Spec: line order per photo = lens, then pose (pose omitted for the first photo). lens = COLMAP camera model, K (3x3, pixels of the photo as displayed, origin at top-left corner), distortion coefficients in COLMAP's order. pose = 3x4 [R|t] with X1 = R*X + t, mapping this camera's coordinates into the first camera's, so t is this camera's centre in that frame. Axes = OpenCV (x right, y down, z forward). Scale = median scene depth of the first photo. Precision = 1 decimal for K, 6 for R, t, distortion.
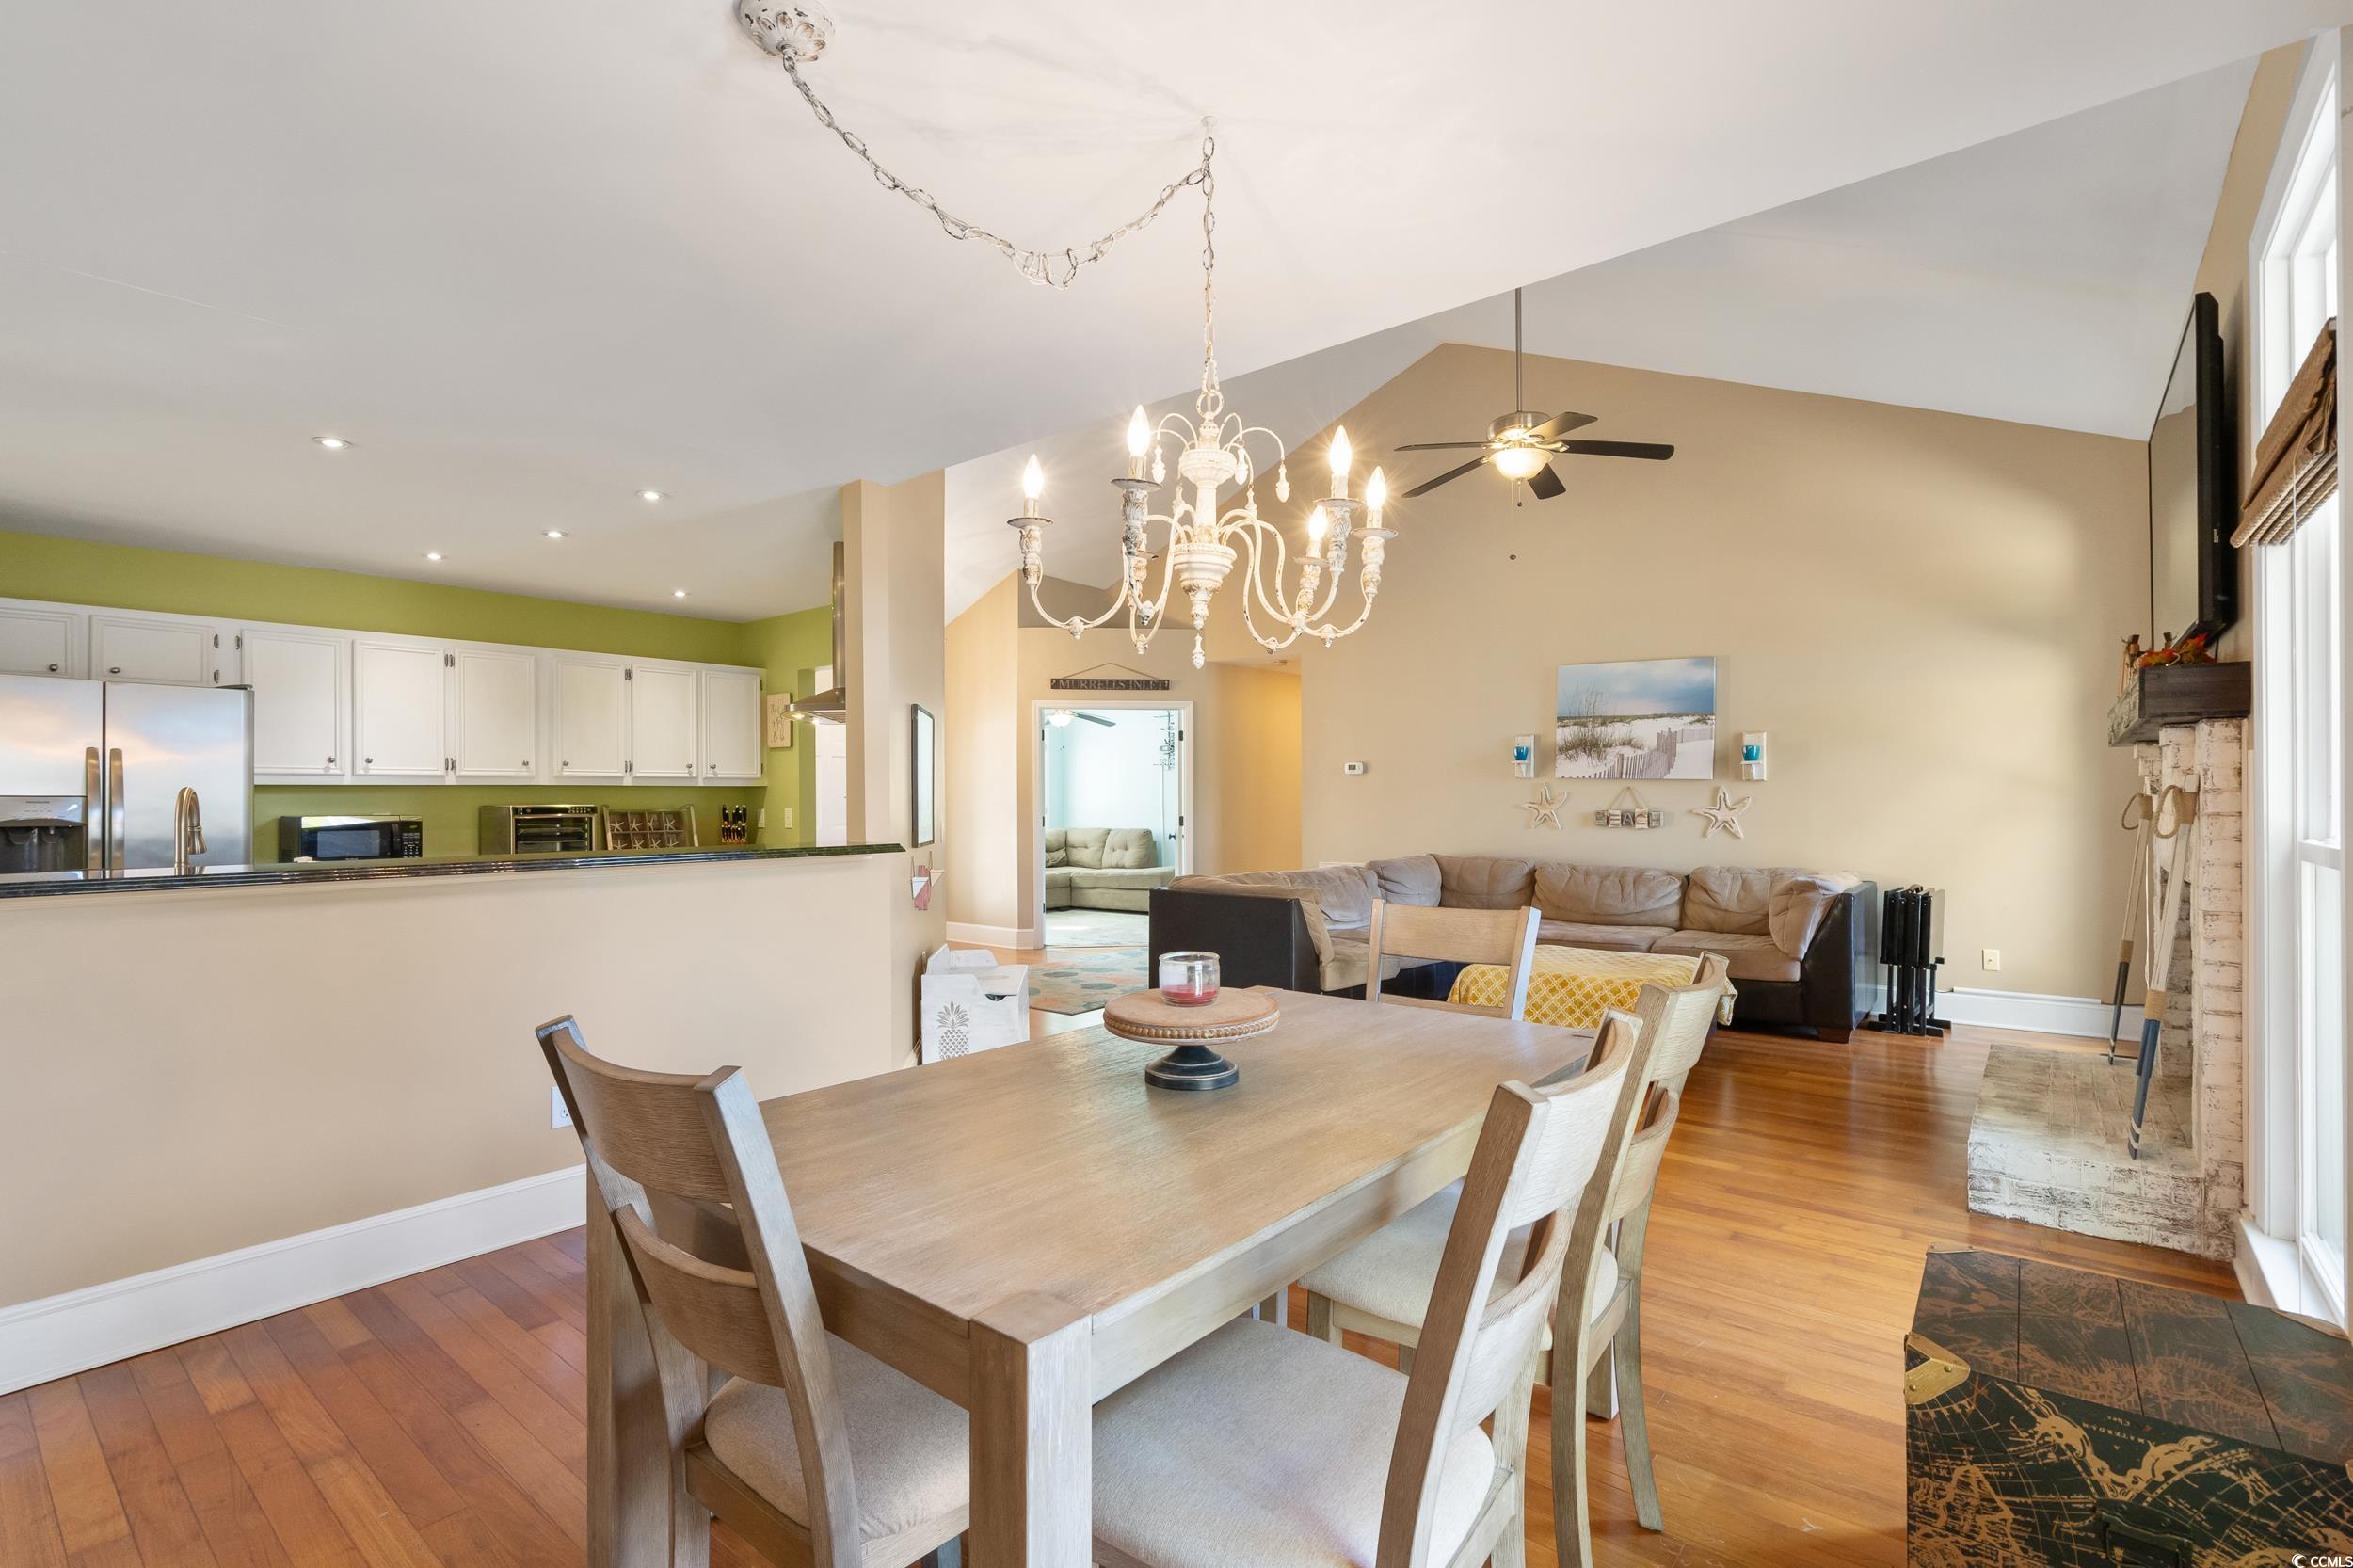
lens RADIAL K [[1050.6, 0, 1176.5], [0, 1050.6, 796.4], [0, 0, 1]] dist [0.002705, 0.000283]
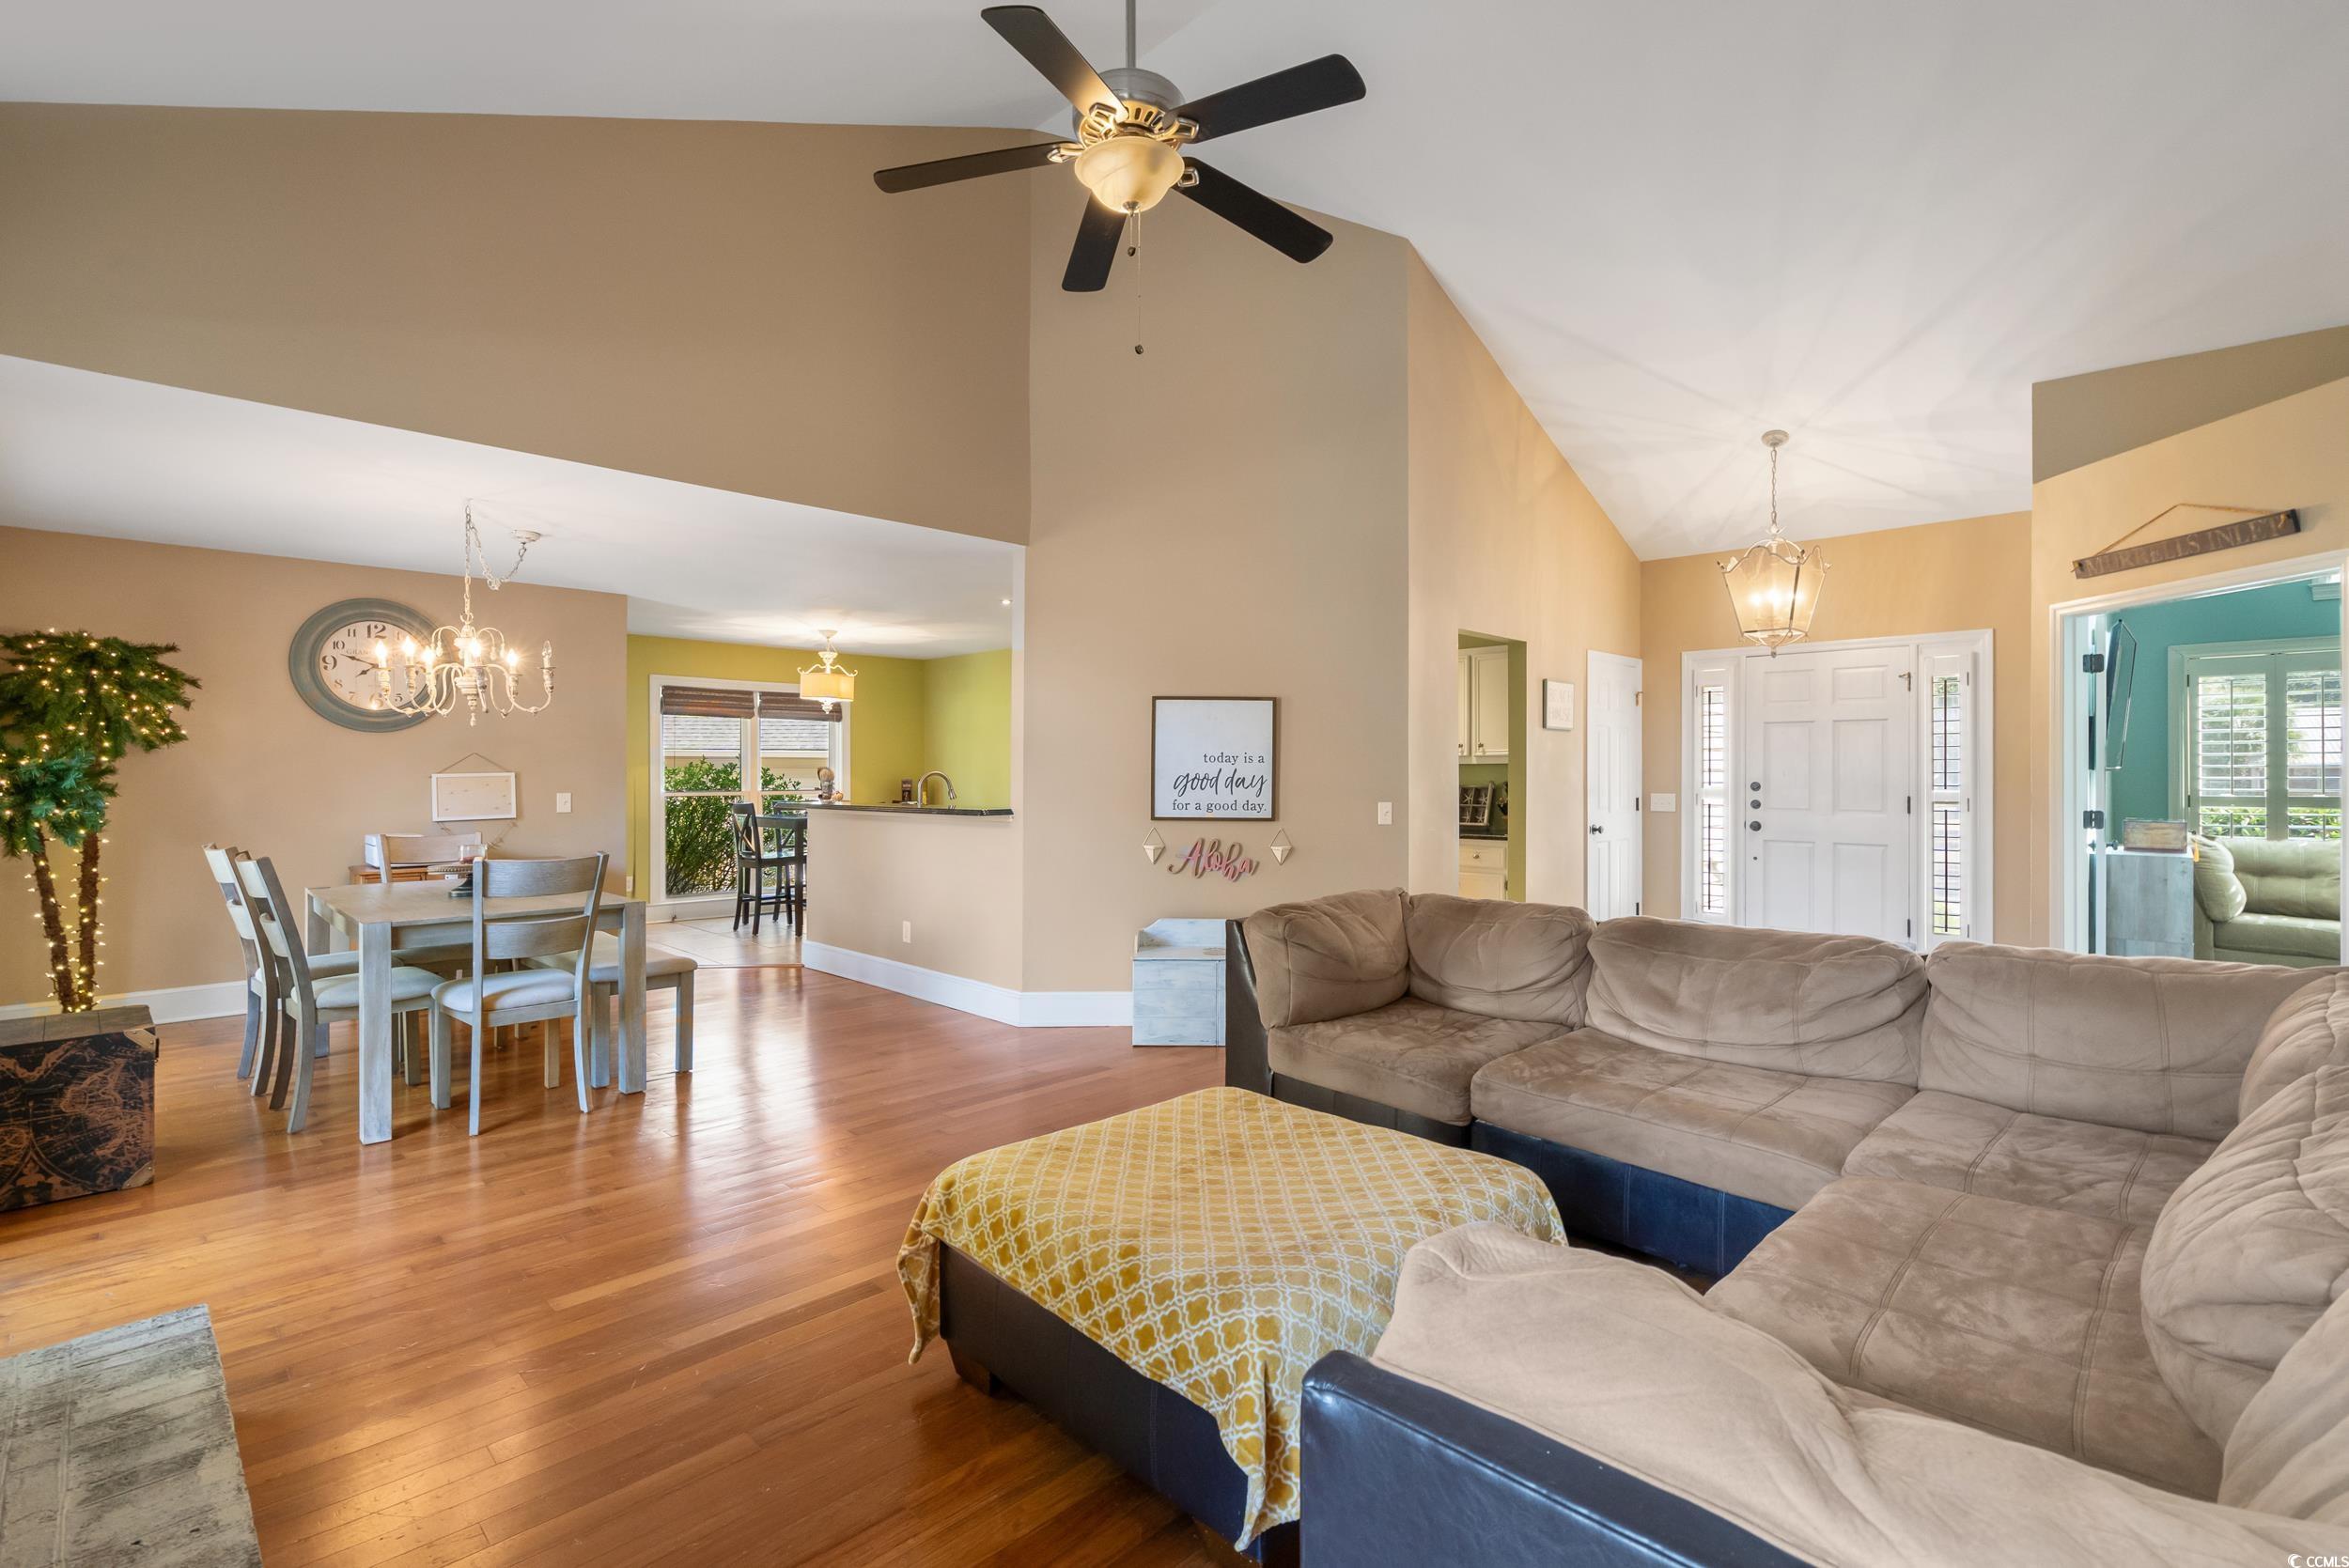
lens RADIAL K [[1071.0, 0, 1195.3], [0, 1071.0, 769.8], [0, 0, 1]] dist [-0.003336, -0.000174]
pose [[-0.085396, -0.000040, -0.996347, 0.714783], [0.002144, 0.999998, -0.000224, -0.004957], [0.996345, -0.002155, -0.085396, 0.875595]]
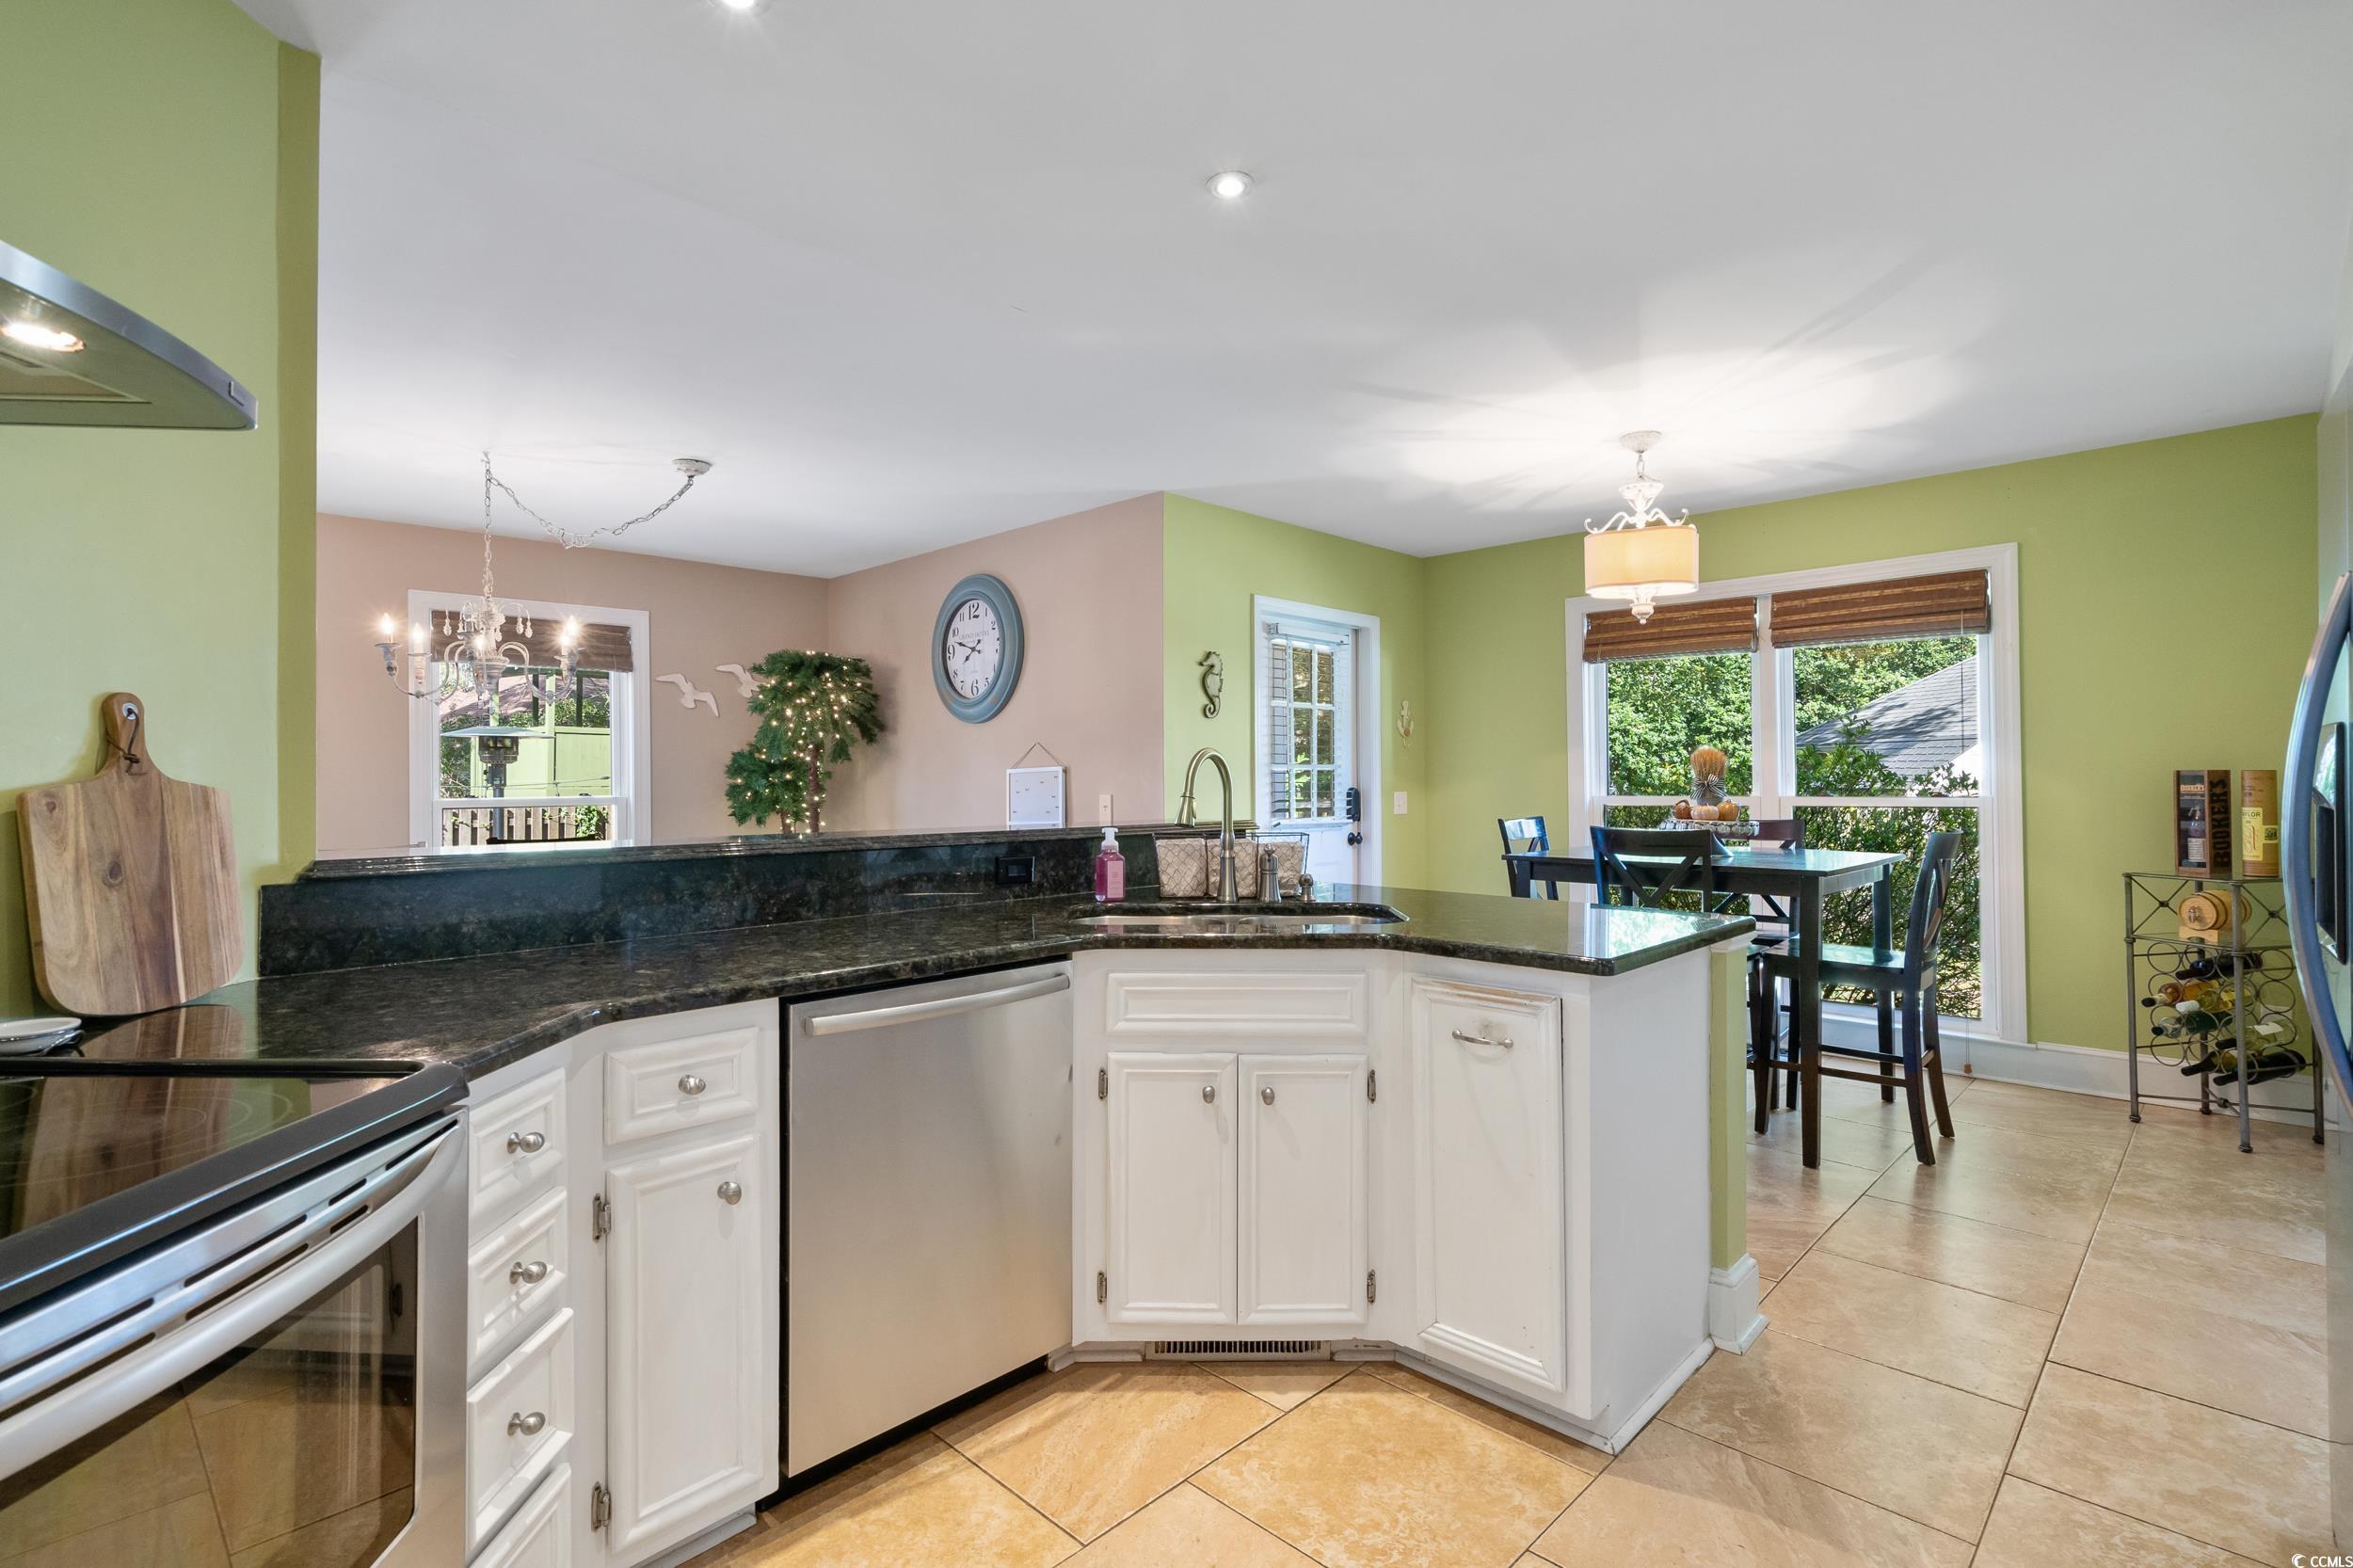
lens RADIAL K [[1108.9, 0, 1170.1], [0, 1108.9, 775.8], [0, 0, 1]] dist [-0.001798, -0.000465]
pose [[-0.995251, 0.010573, 0.096764, -0.465586], [0.009969, 0.999928, -0.006724, 0.009891], [-0.096828, -0.005727, -0.995285, 0.937965]]
